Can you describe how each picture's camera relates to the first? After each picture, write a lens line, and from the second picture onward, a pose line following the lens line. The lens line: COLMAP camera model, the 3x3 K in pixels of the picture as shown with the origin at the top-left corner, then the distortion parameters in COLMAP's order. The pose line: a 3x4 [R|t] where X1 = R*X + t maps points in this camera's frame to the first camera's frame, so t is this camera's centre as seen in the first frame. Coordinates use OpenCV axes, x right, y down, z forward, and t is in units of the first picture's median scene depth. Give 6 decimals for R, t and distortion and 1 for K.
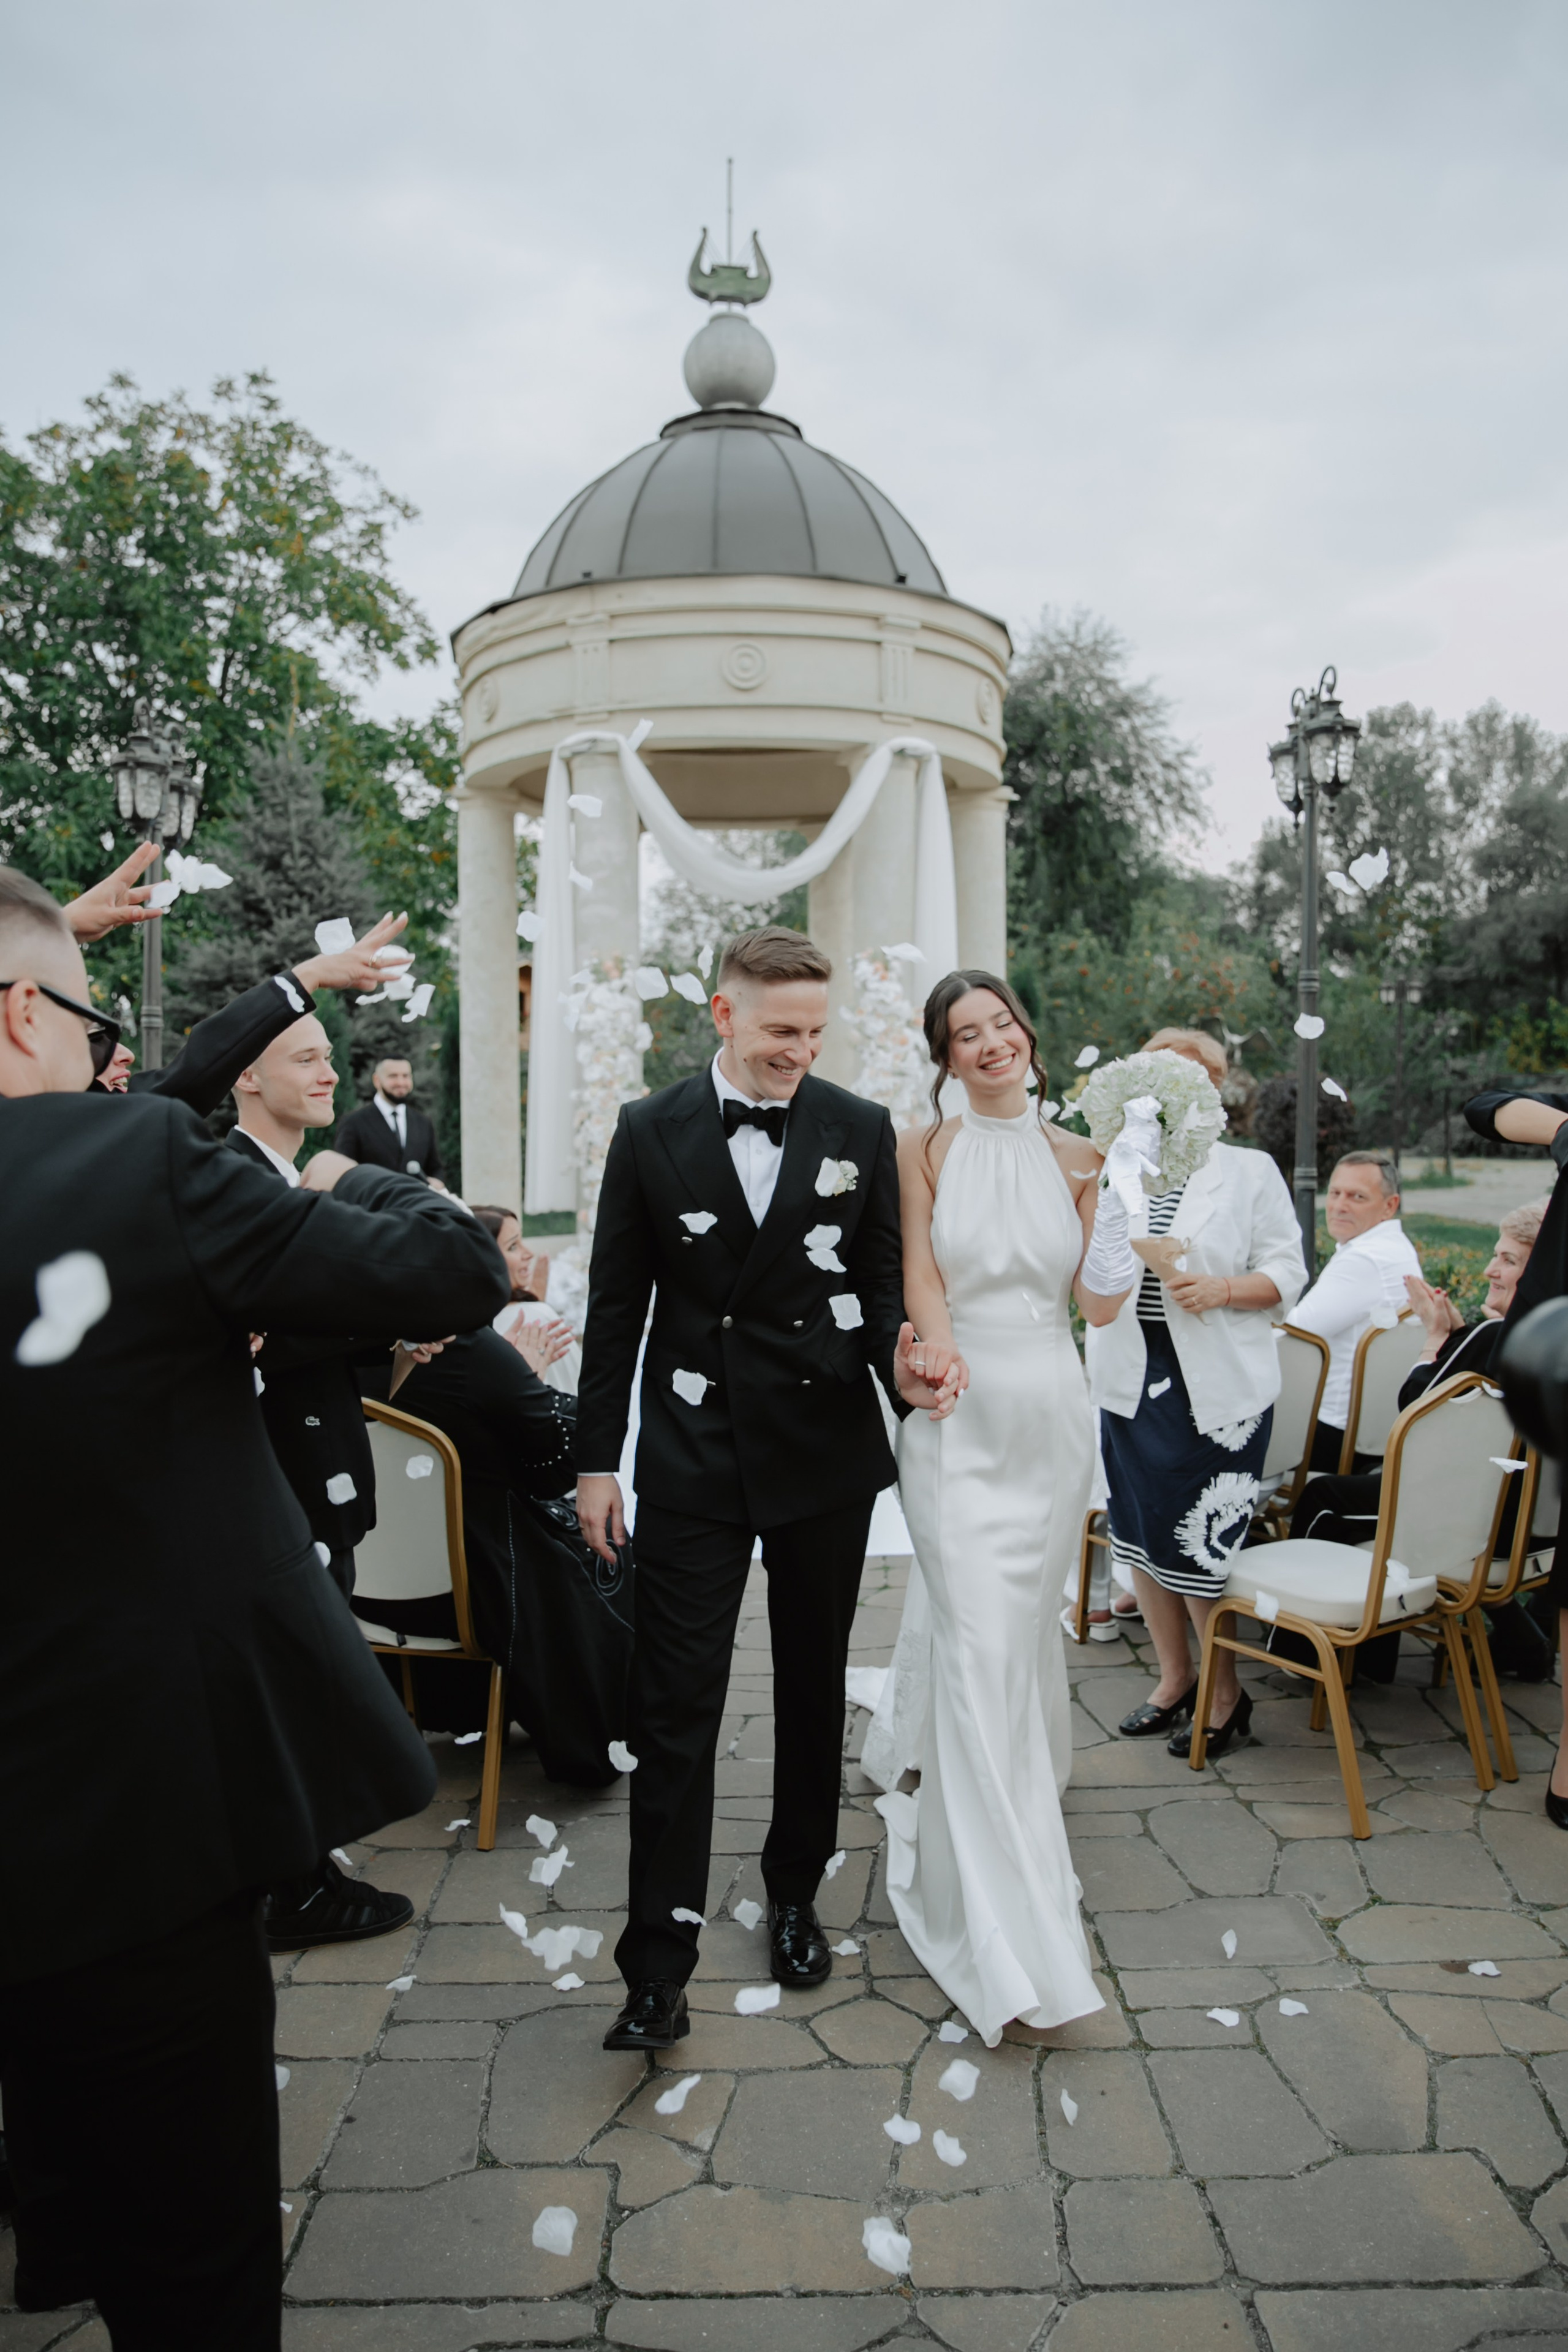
lens RADIAL K [[1673.8, 0, 774.4], [0, 1673.8, 1177.2], [0, 0, 1]] dist [-0.113535, 0.088015]
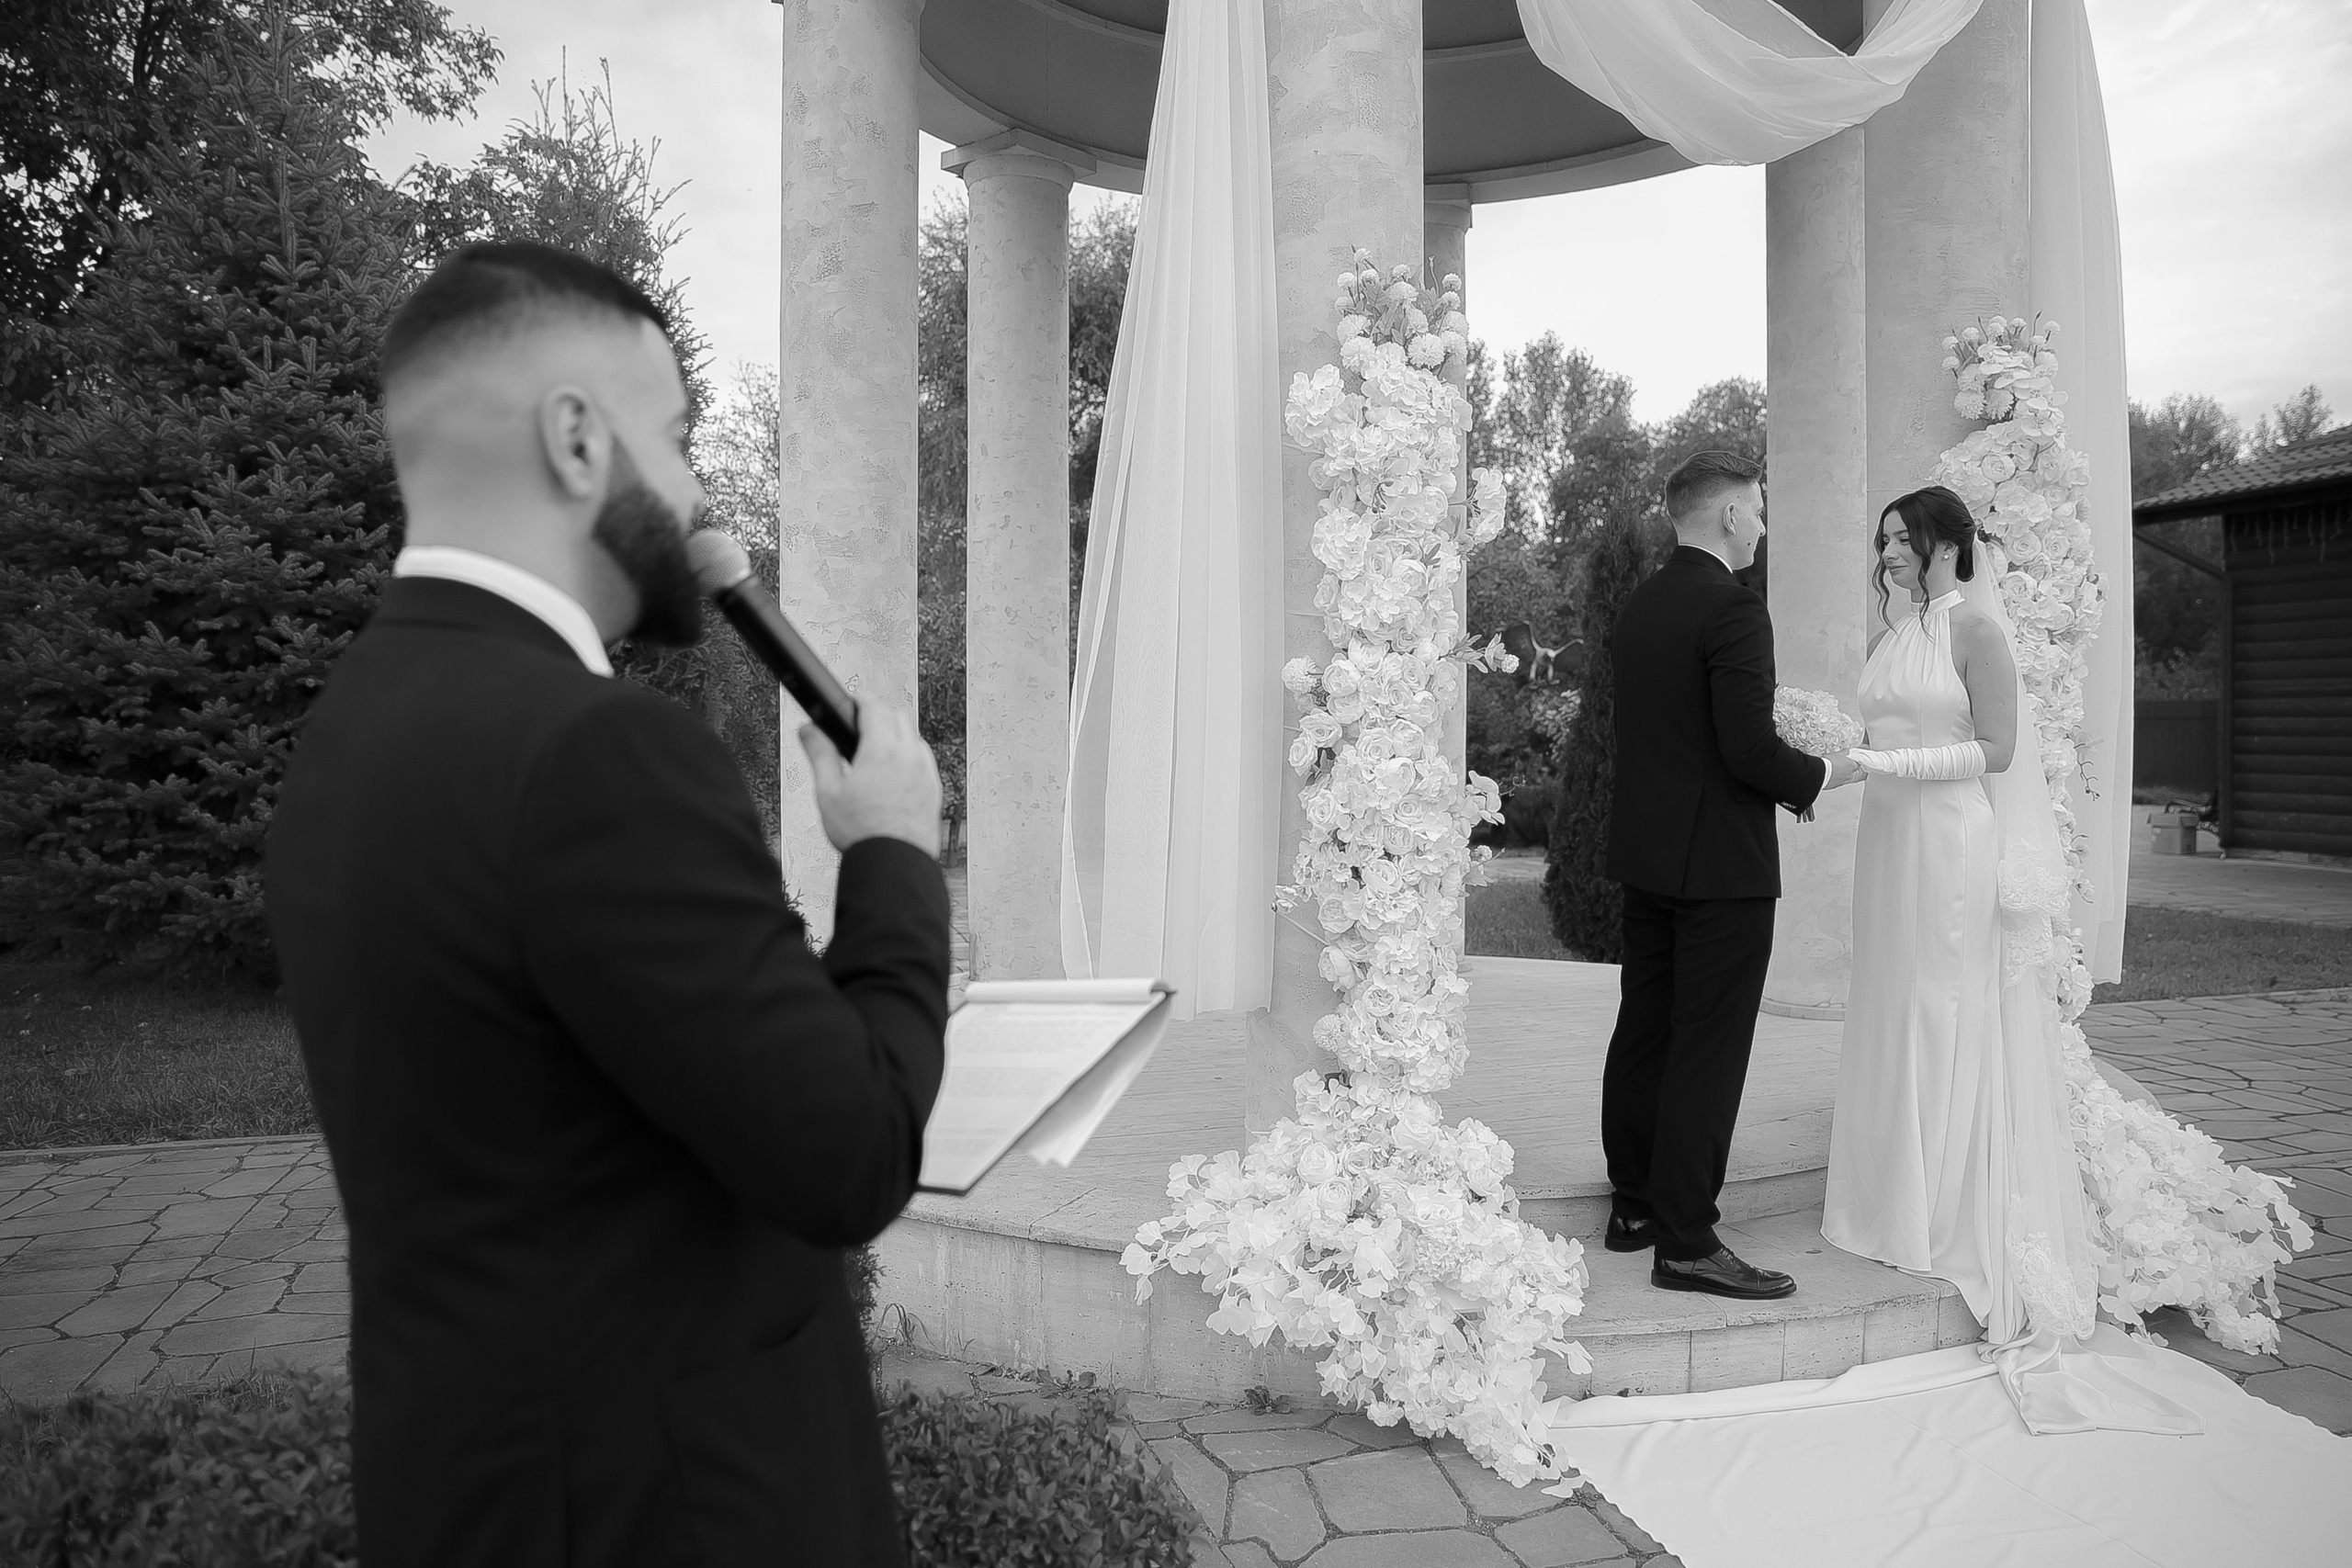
lens RADIAL K [[1673.6, 0, 1178.8], [0, 1673.6, 771.5], [0, 0, 1]] dist [-0.113535, 0.088015]
pose [[0.968967, 0.002125, 0.247180, -0.141317], [0.003785, 0.999718, -0.023431, -0.013390], [-0.247160, 0.023639, 0.968686, 0.427422]]
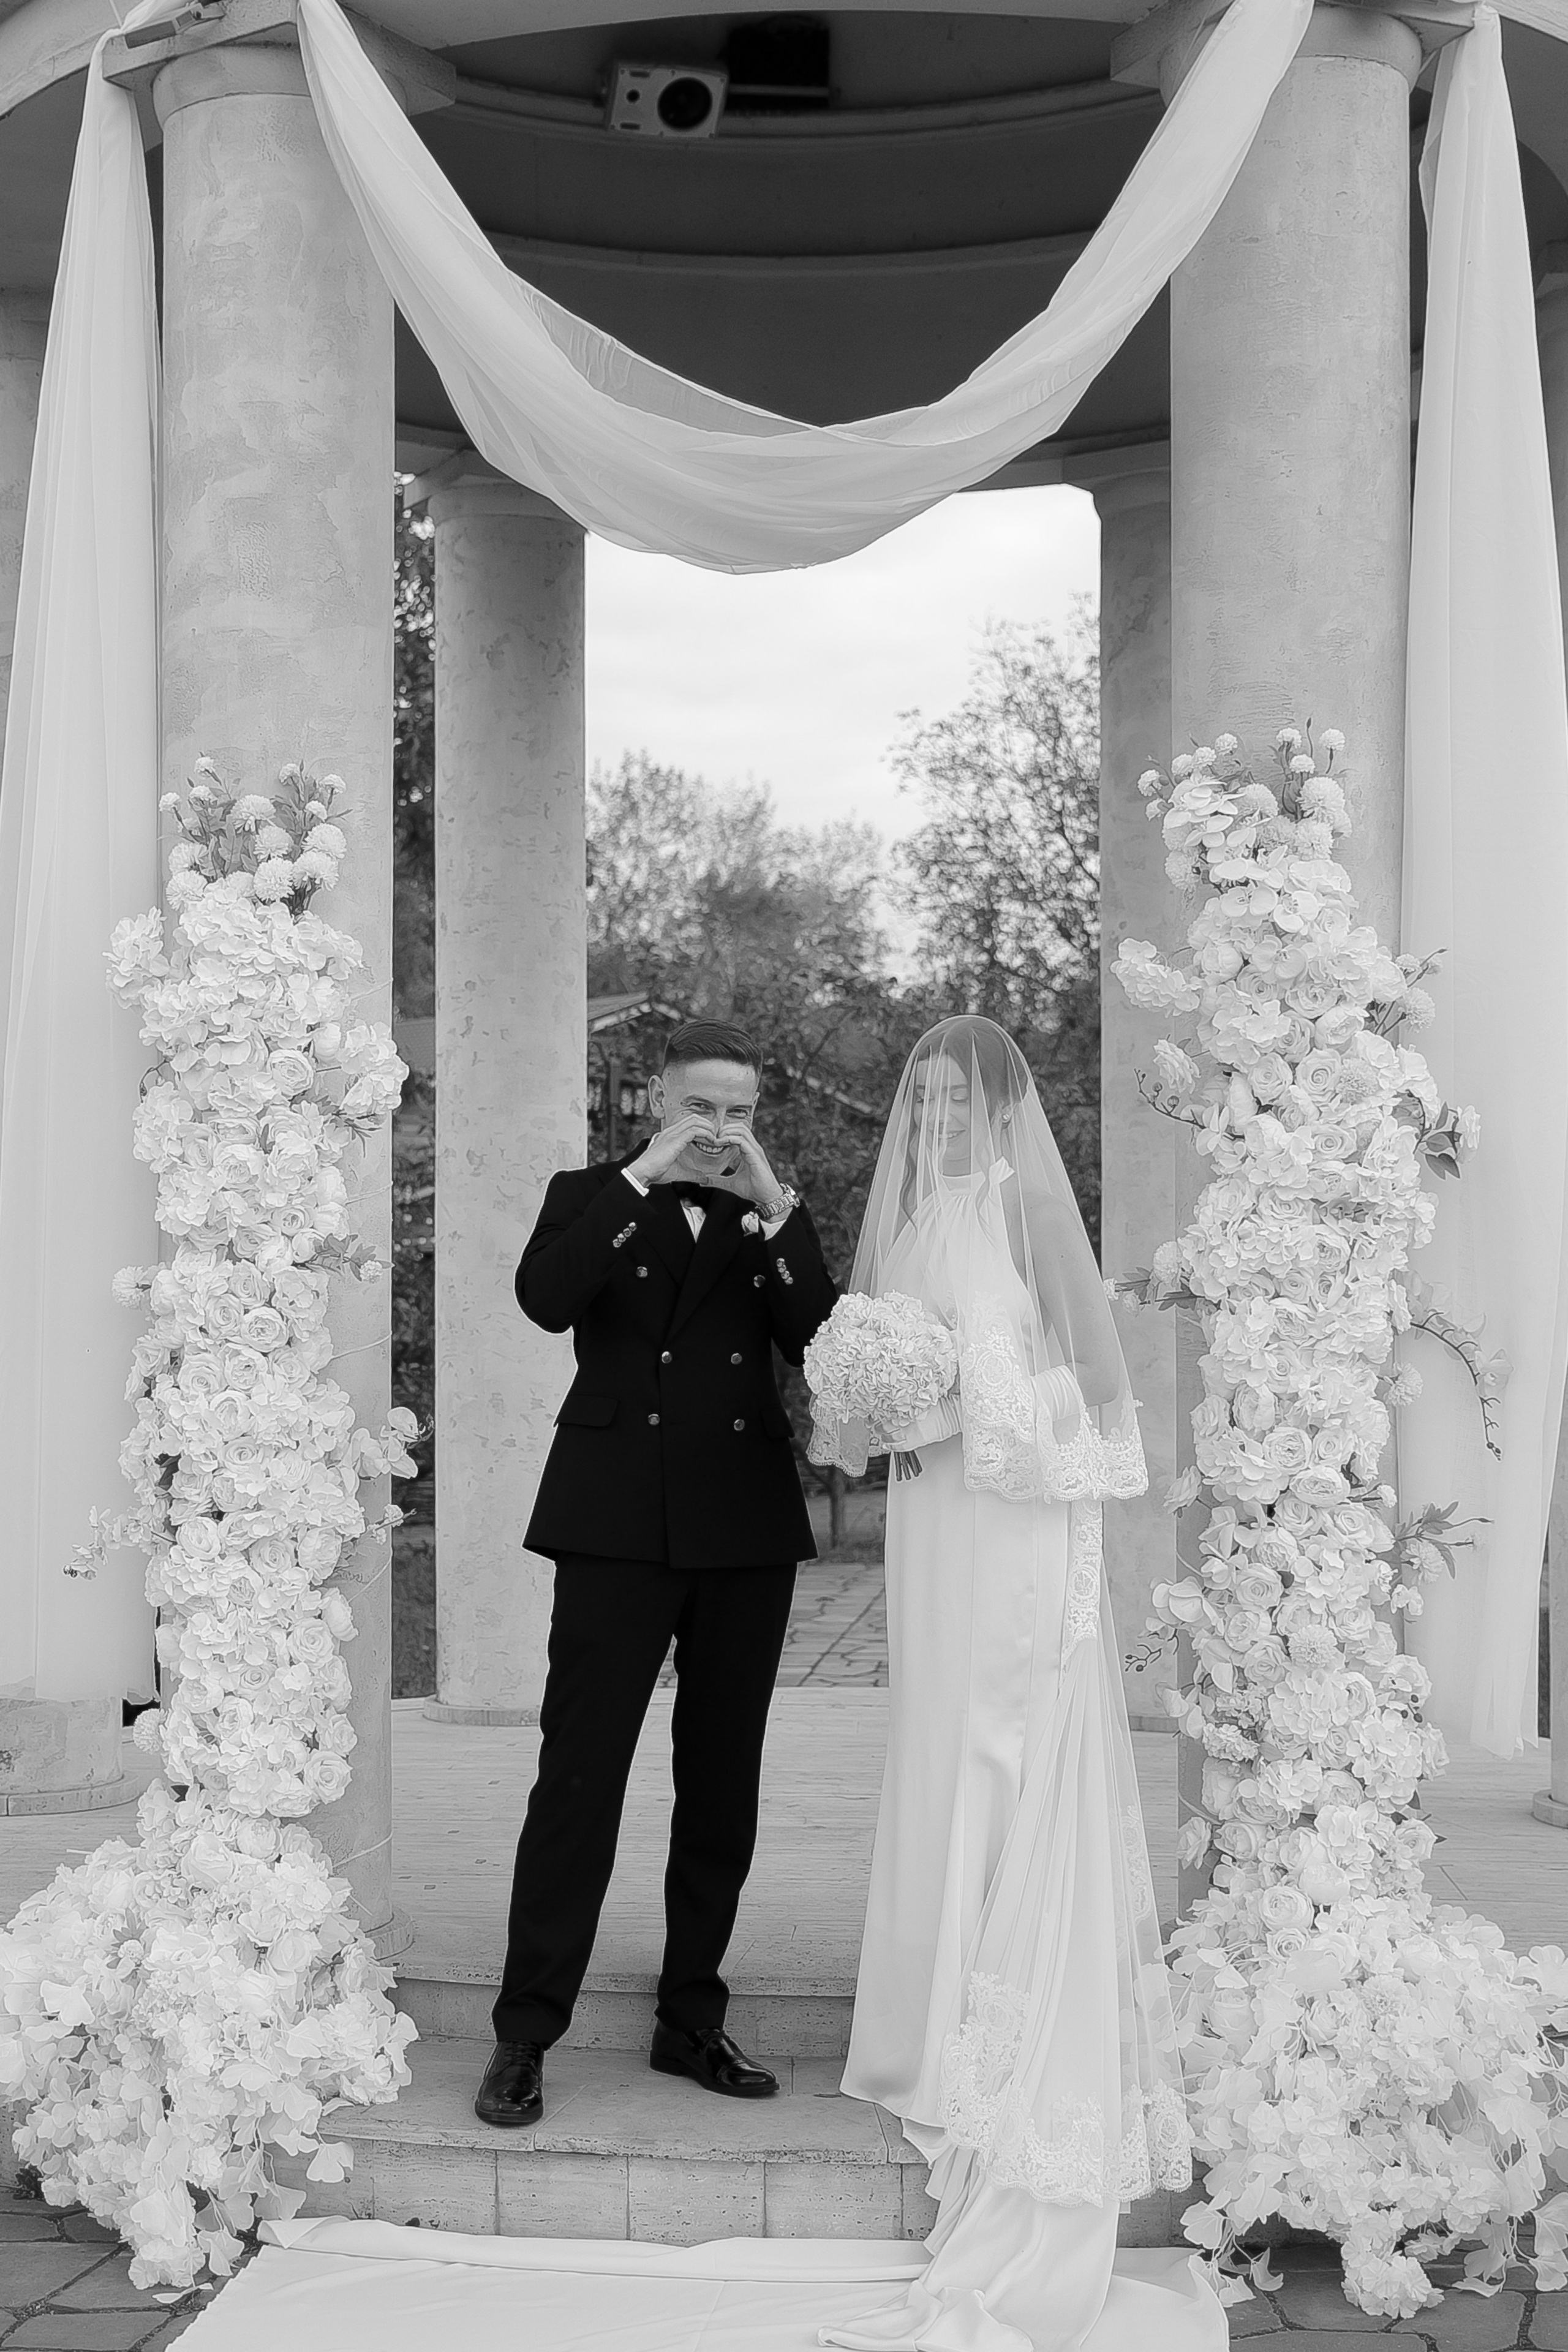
lens RADIAL K [[3273.0, 0, 666.2], [0, 3273.0, 1207.1], [0, 0, 1]] dist [0.012009, 0.000000]
pose [[0.987257, 0.002301, -0.159119, 0.032822], [-0.013687, 0.997418, -0.070500, -0.015684], [0.158546, 0.071780, 0.984739, 0.304516]]
